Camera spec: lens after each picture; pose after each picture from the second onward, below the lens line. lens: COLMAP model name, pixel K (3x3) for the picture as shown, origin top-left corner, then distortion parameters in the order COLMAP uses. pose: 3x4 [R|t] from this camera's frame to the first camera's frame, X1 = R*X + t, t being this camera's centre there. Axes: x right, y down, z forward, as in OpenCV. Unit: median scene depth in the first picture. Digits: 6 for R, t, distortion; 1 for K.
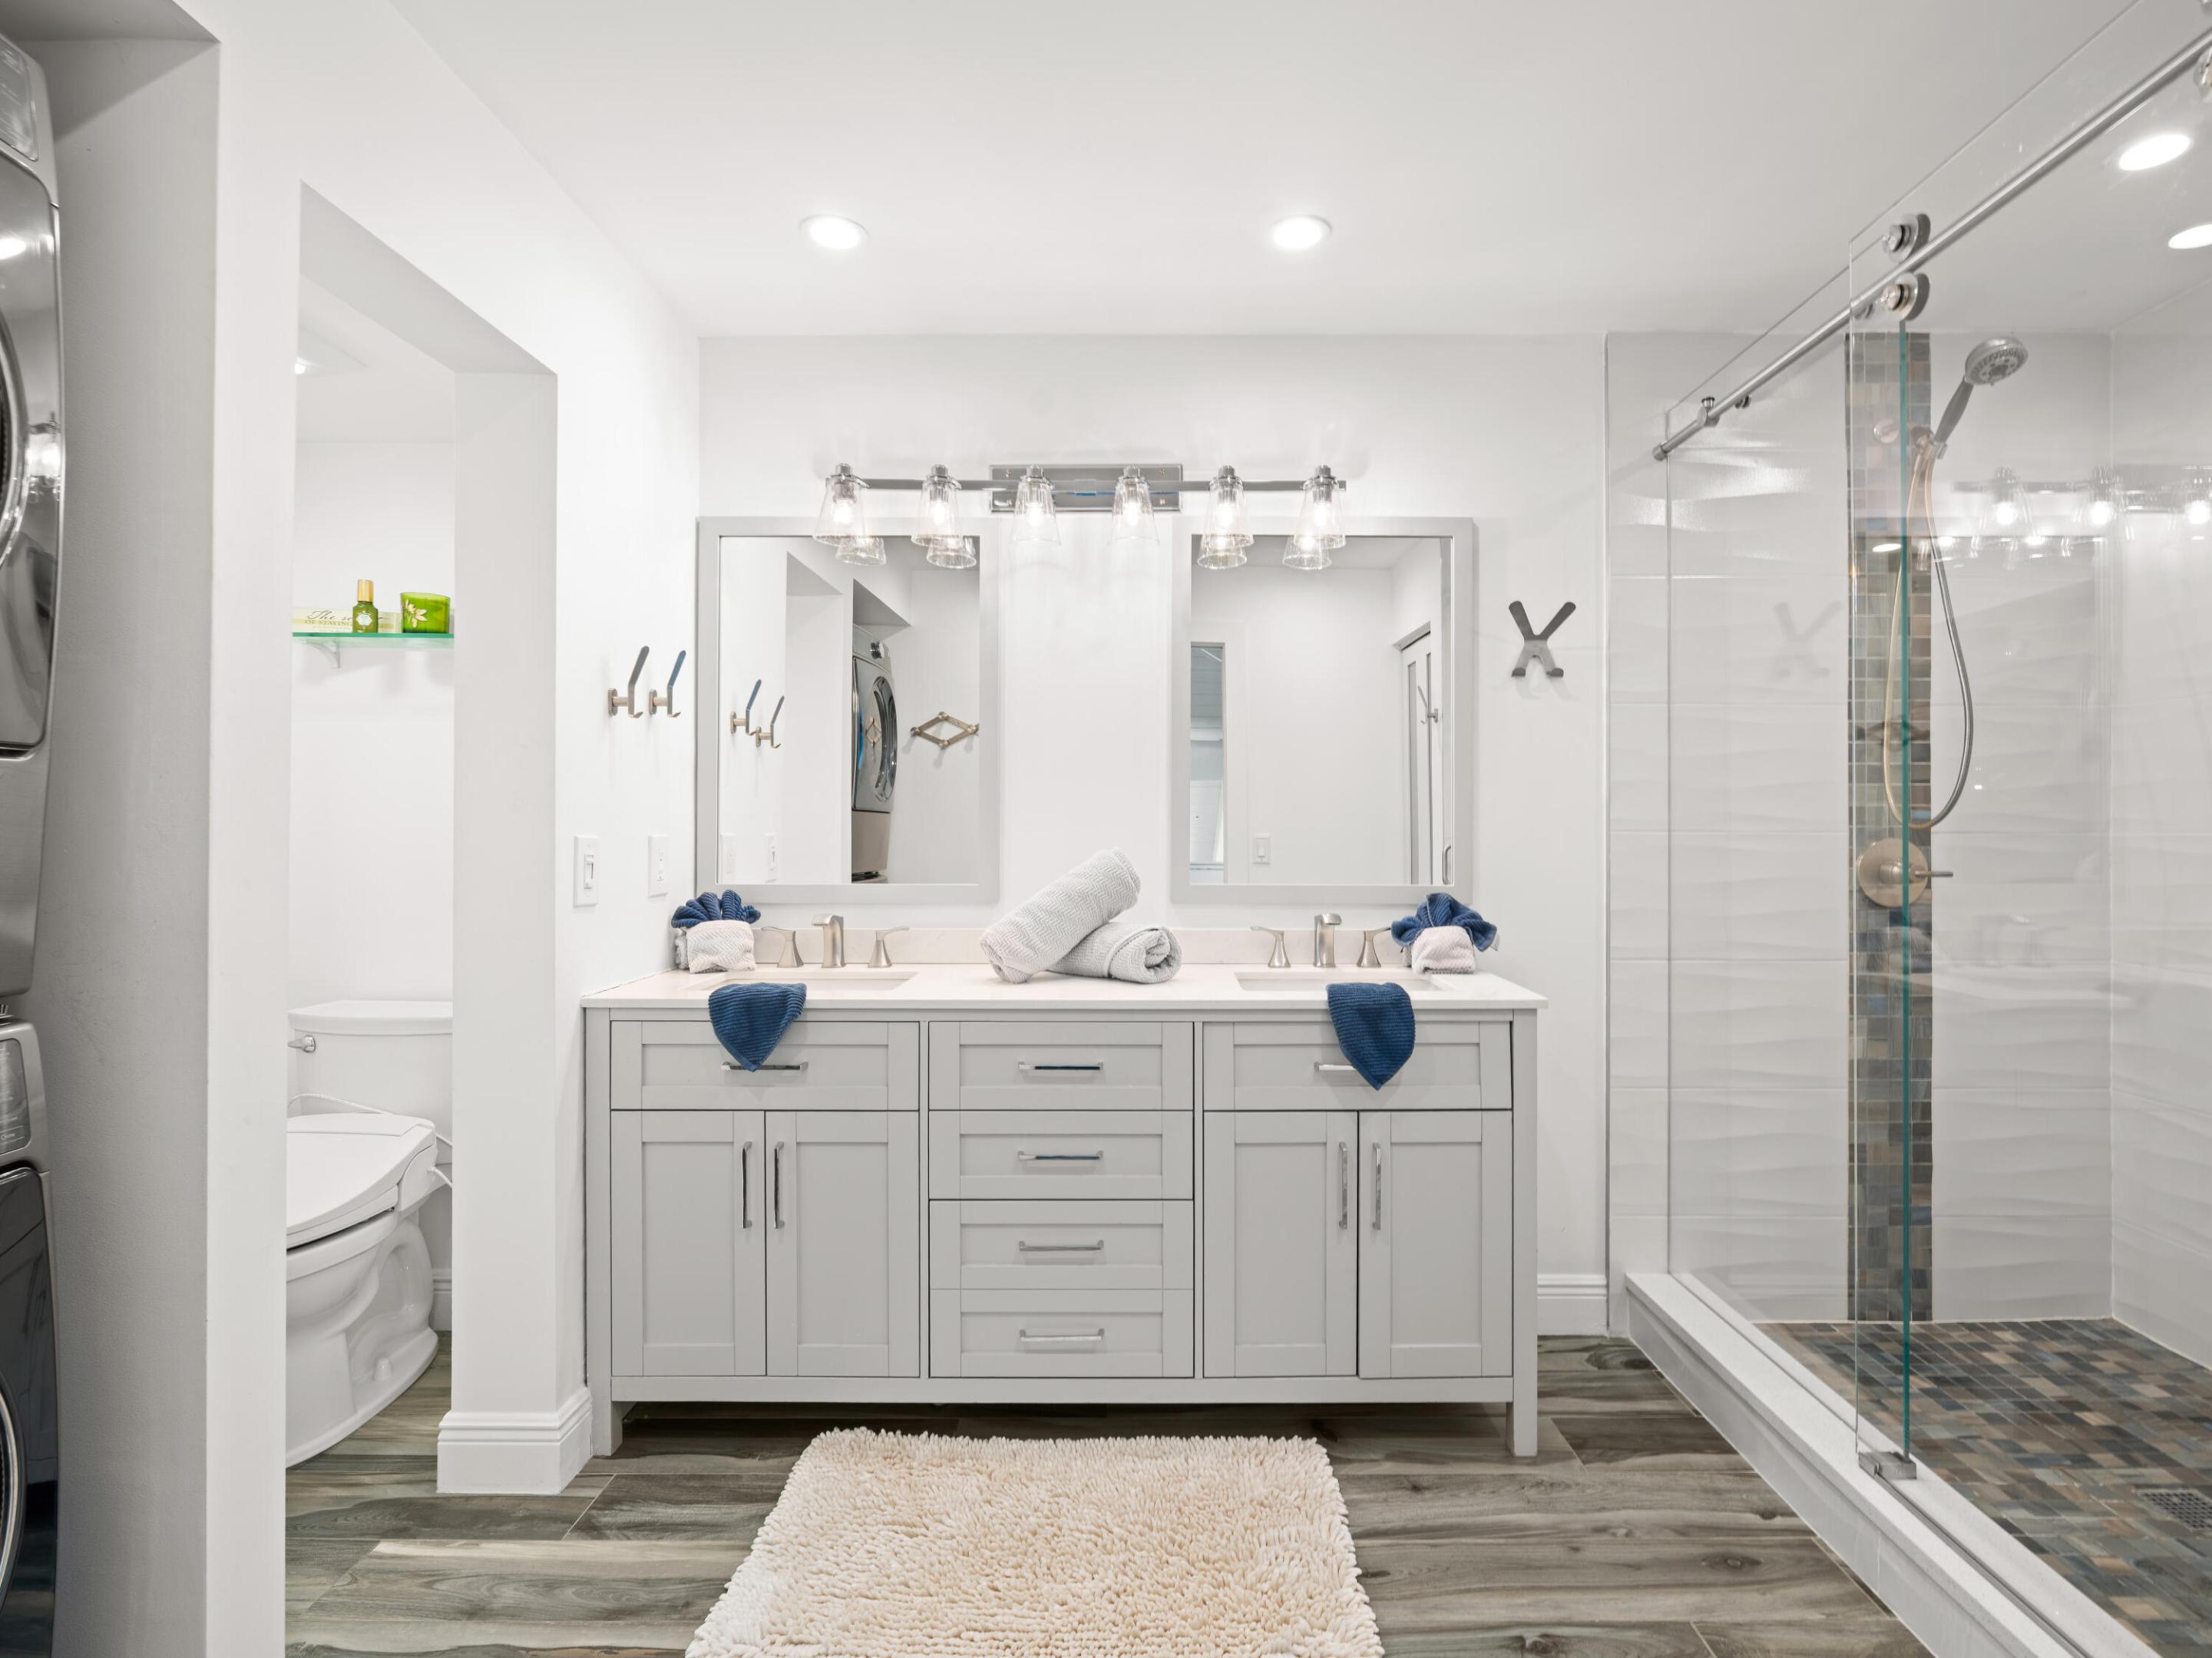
lens RADIAL K [[1113.6, 0, 1146.2], [0, 1113.6, 824.7], [0, 0, 1]] dist [-0.007937, 0.002055]
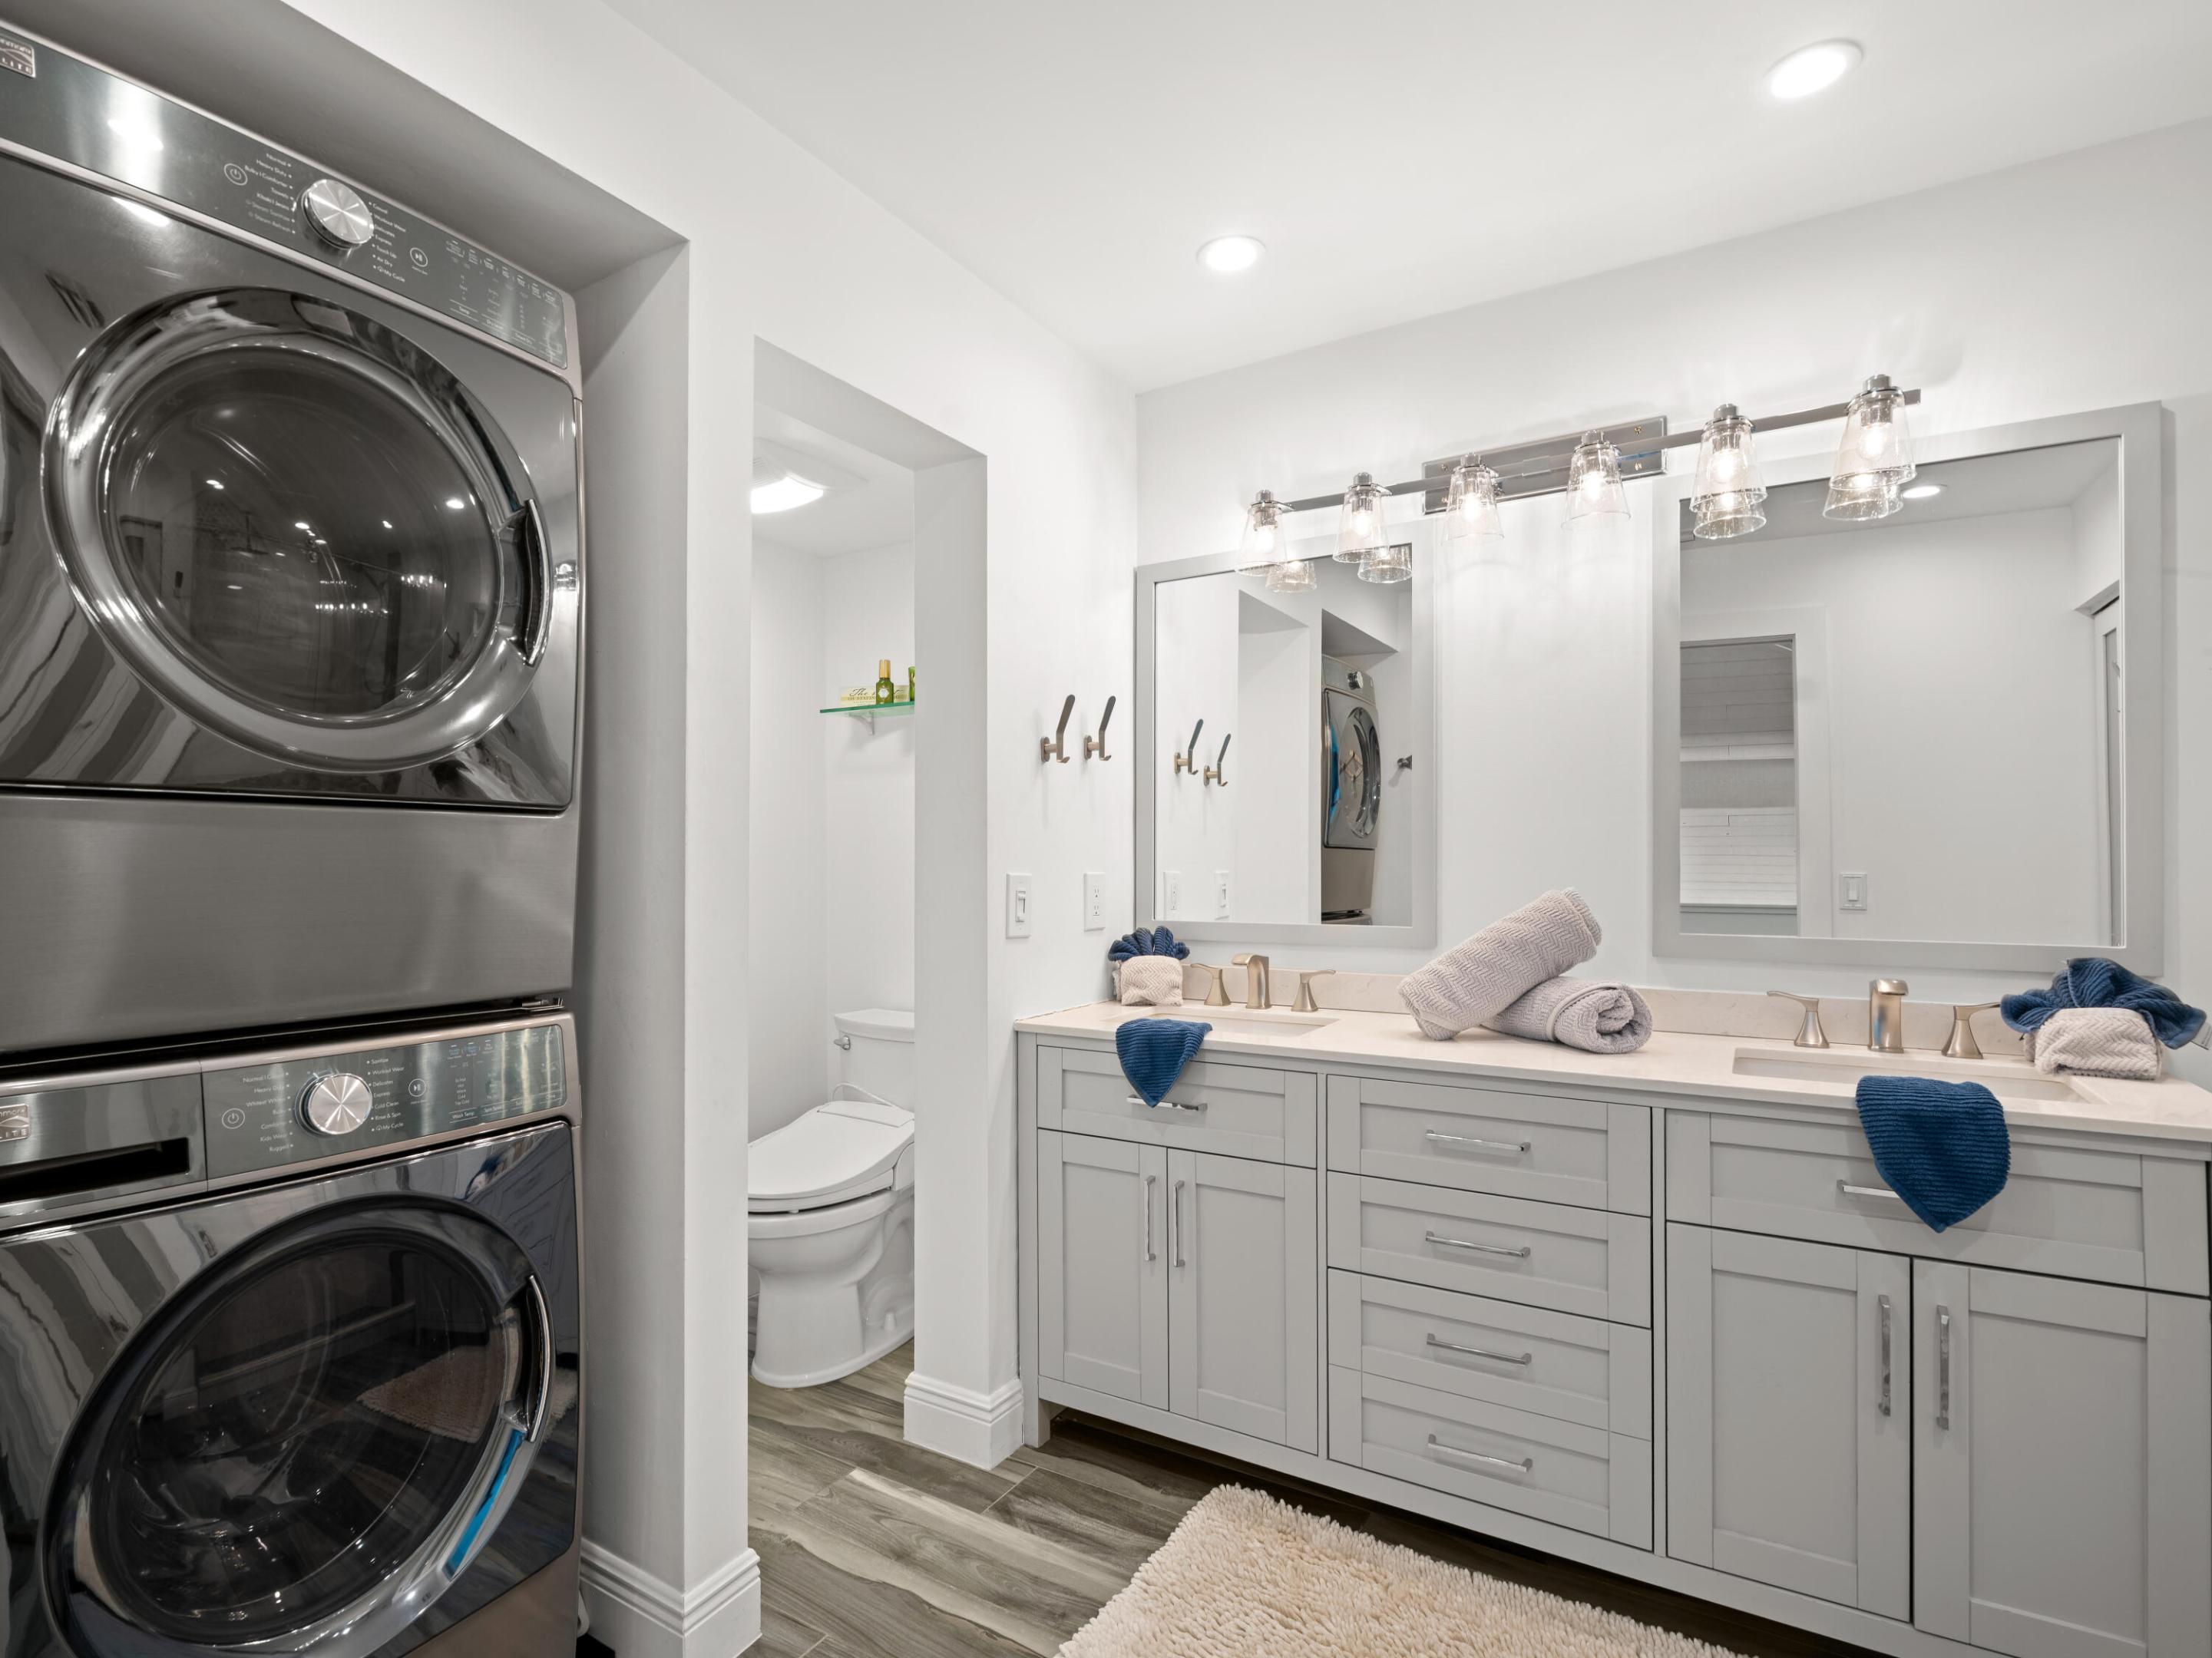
lens RADIAL K [[1113.6, 0, 1040.5], [0, 1113.6, 861.6], [0, 0, 1]] dist [-0.007937, 0.002055]
pose [[0.841956, -0.004570, -0.539526, 0.090539], [0.004363, 0.999989, -0.001661, 0.000249], [0.539528, -0.000955, 0.841967, 0.079814]]
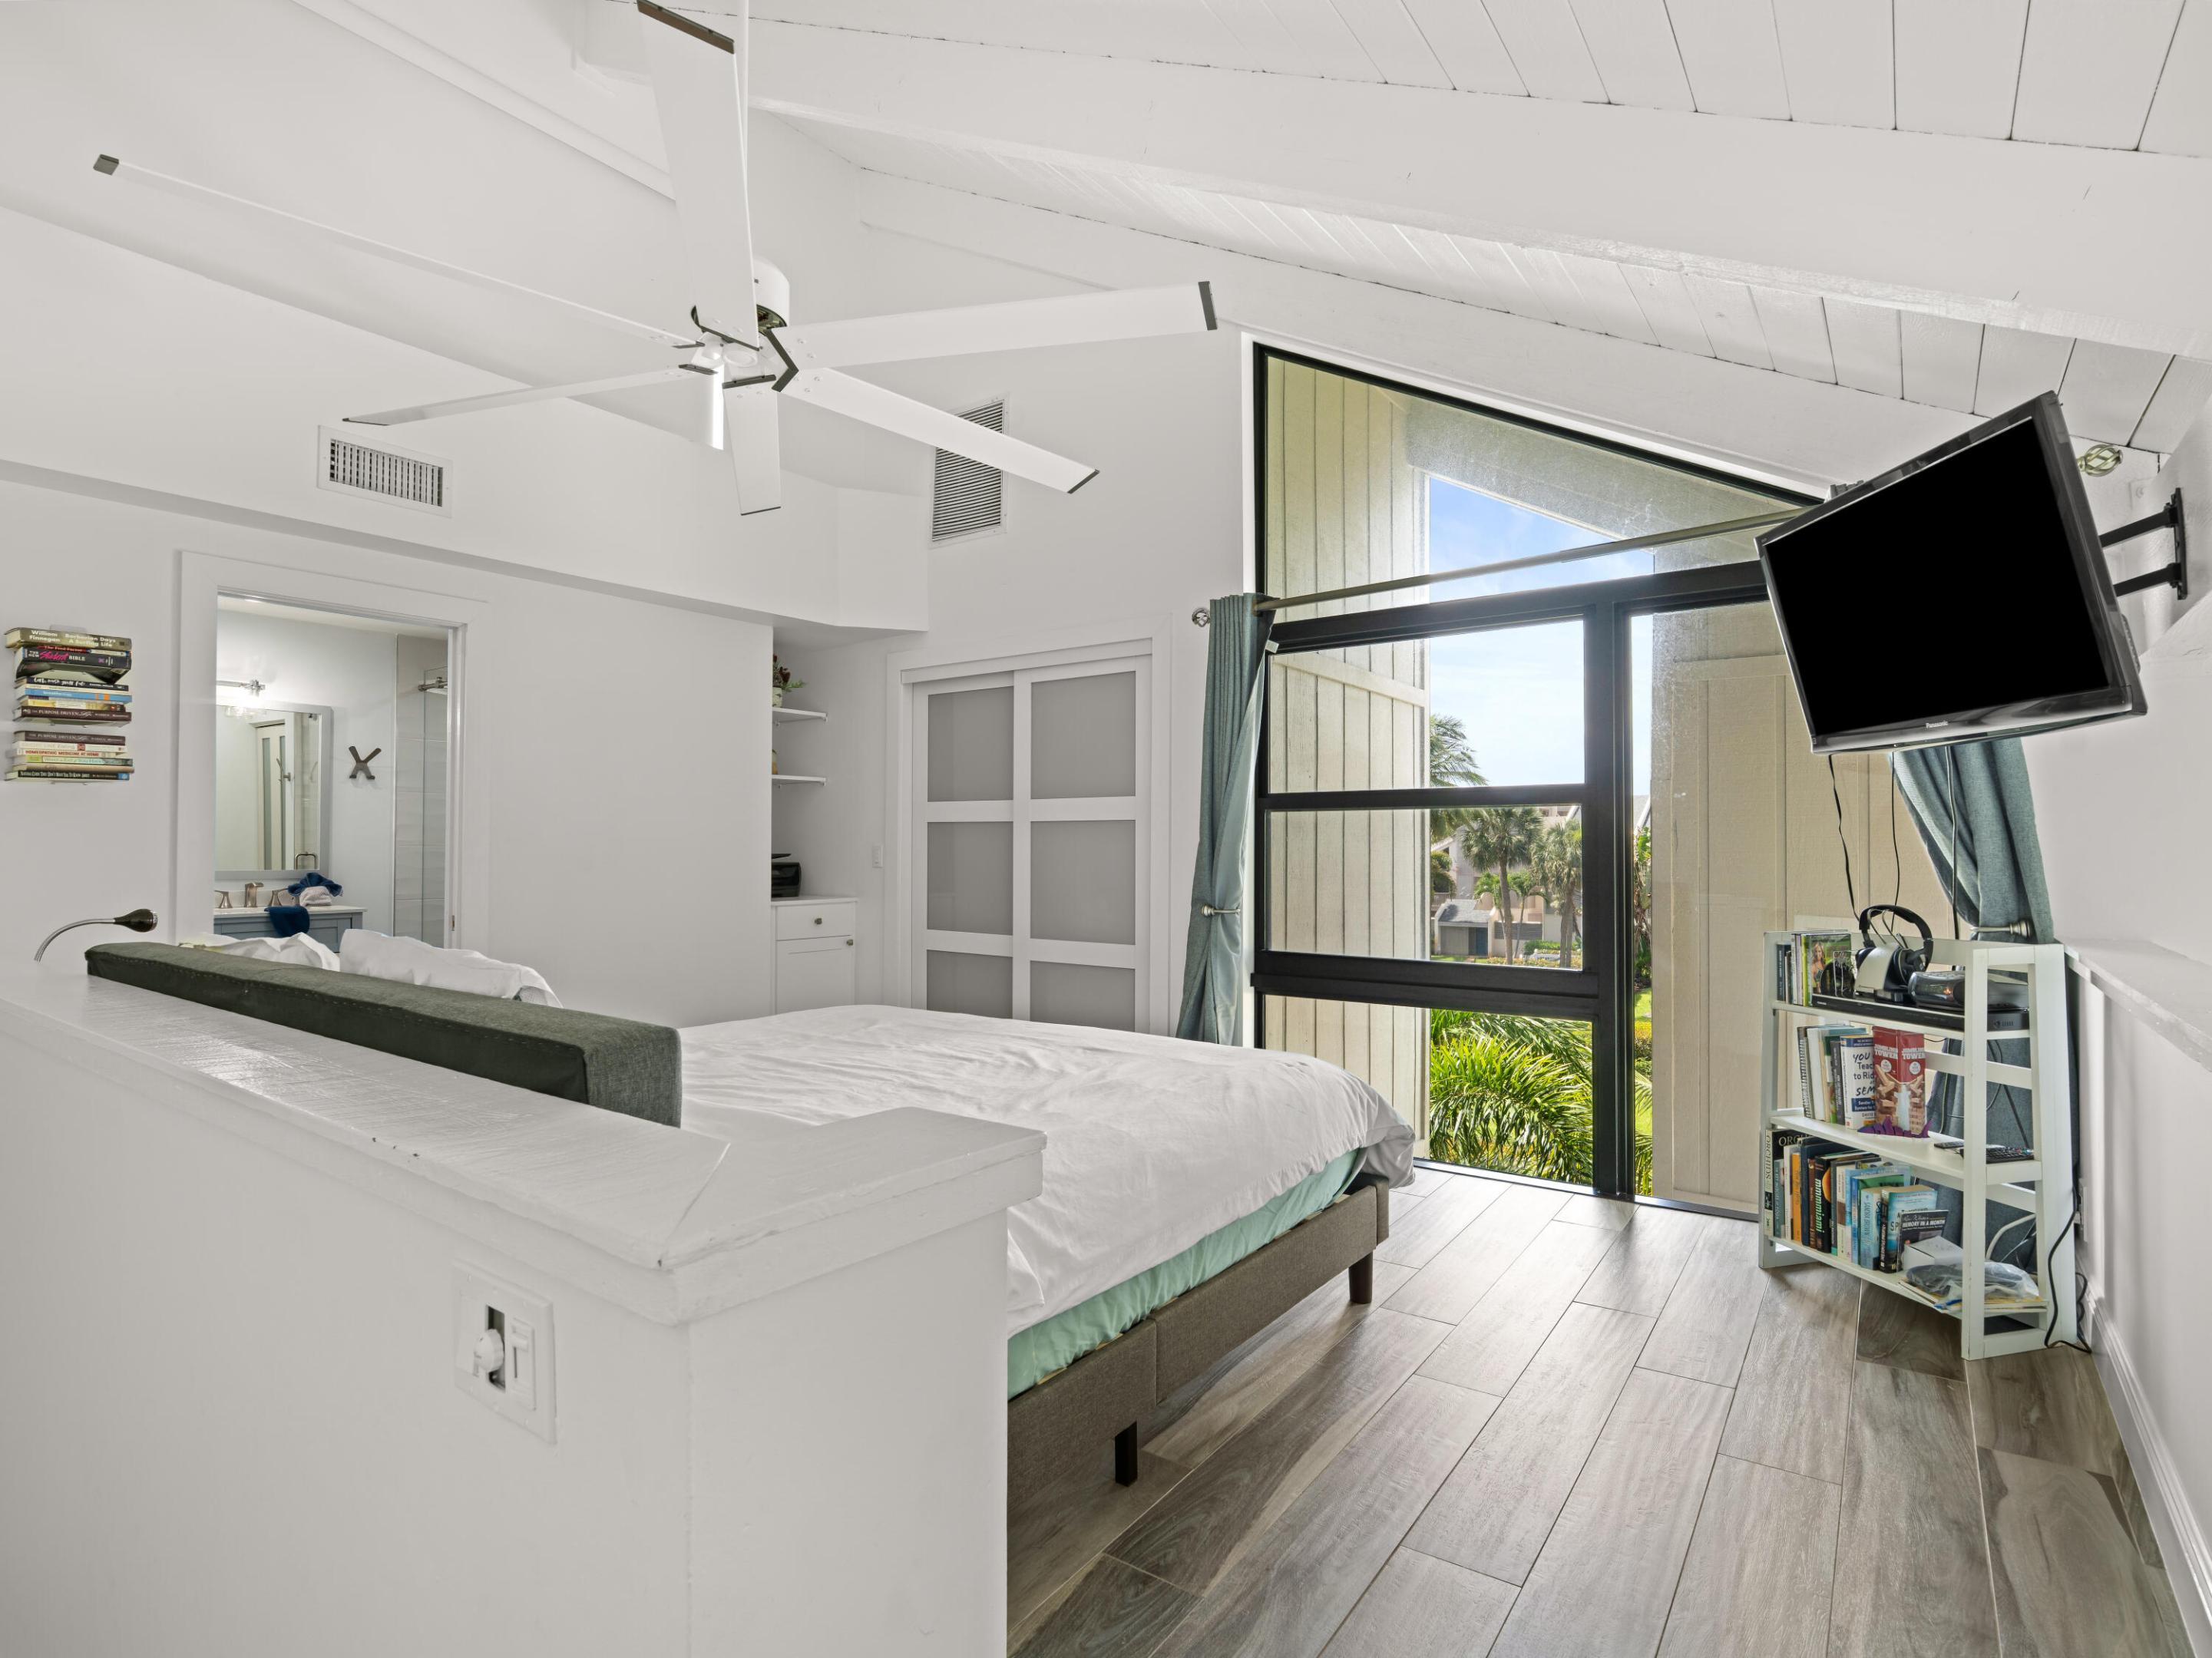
lens RADIAL K [[1113.6, 0, 1105.4], [0, 1113.6, 834.4], [0, 0, 1]] dist [-0.007937, 0.002055]
pose [[0.582385, 0.010304, 0.812848, -0.670177], [-0.011983, 0.999920, -0.004089, -0.027895], [-0.812825, -0.007359, 0.582462, -1.722003]]
